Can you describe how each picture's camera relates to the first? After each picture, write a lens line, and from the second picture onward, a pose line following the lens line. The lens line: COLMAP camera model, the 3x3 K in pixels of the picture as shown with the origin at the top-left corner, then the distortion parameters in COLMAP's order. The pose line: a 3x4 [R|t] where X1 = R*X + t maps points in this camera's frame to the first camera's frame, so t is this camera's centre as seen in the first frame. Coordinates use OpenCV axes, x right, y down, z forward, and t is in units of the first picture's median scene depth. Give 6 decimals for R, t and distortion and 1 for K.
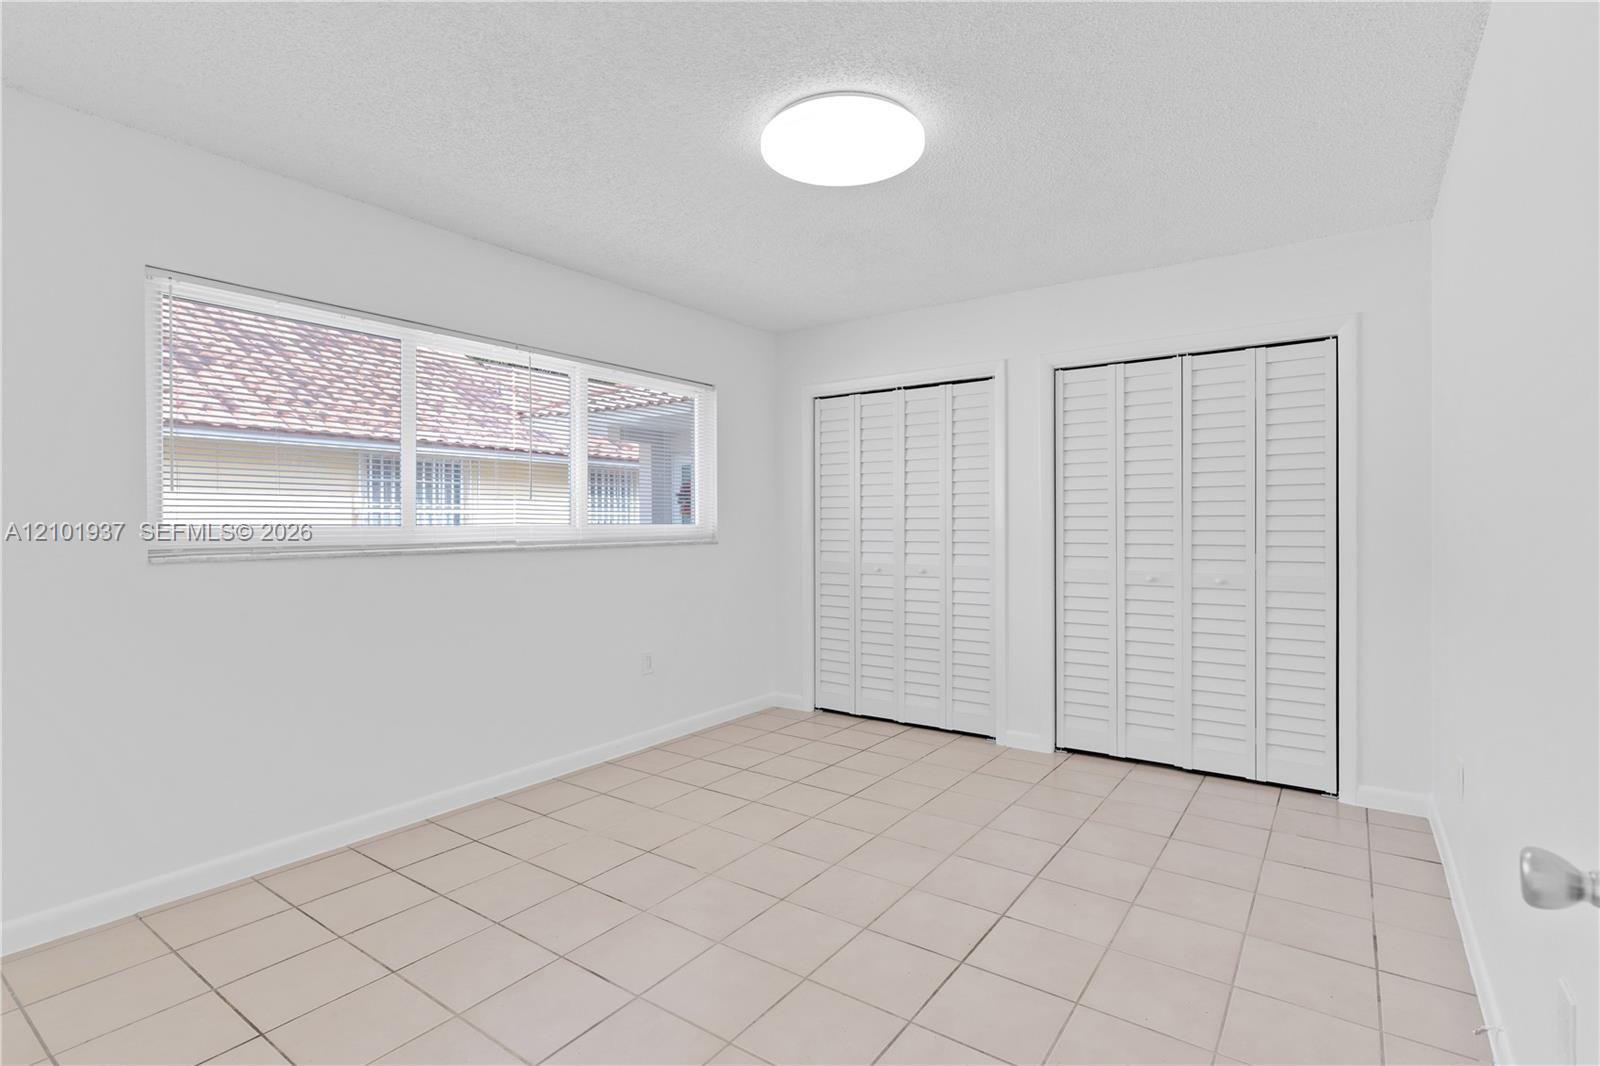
lens RADIAL K [[771.6, 0, 809.4], [0, 771.6, 520.0], [0, 0, 1]] dist [0.000090, -0.000078]
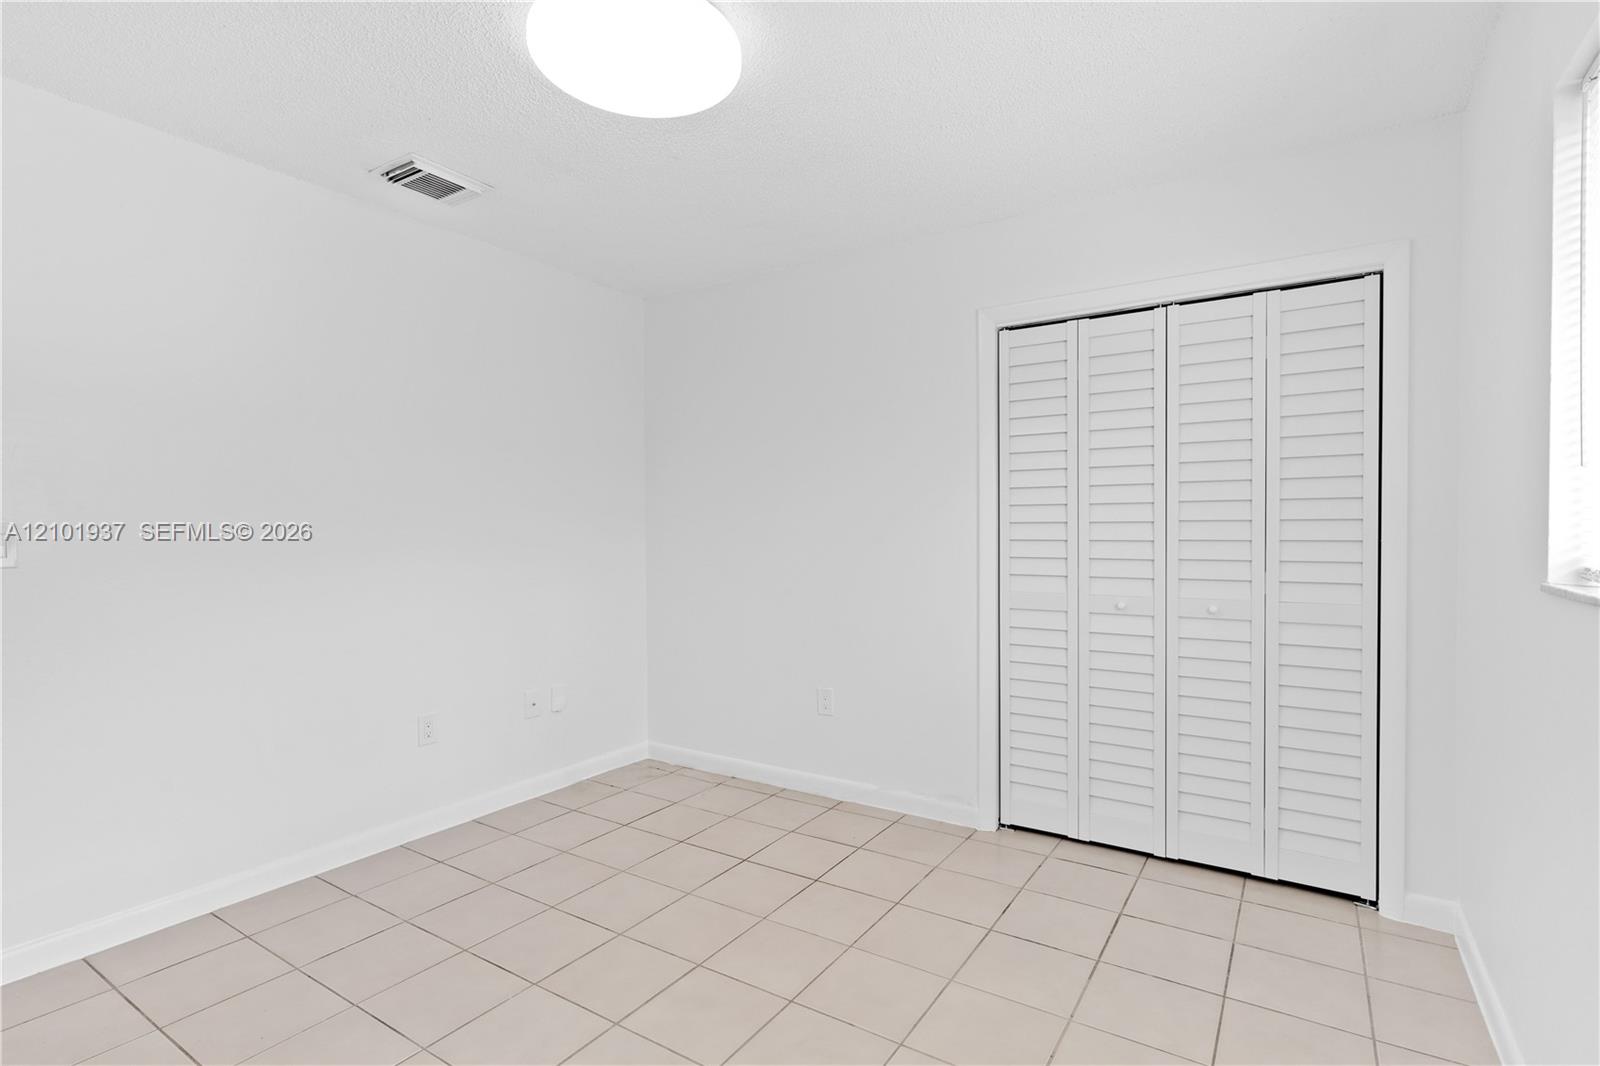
lens RADIAL K [[771.6, 0, 796.4], [0, 771.6, 539.7], [0, 0, 1]] dist [0.000090, -0.000078]
pose [[0.999733, -0.002958, 0.022906, 0.111162], [0.002607, 0.999879, 0.015338, 0.000004], [-0.022949, -0.015274, 0.999620, 0.267546]]
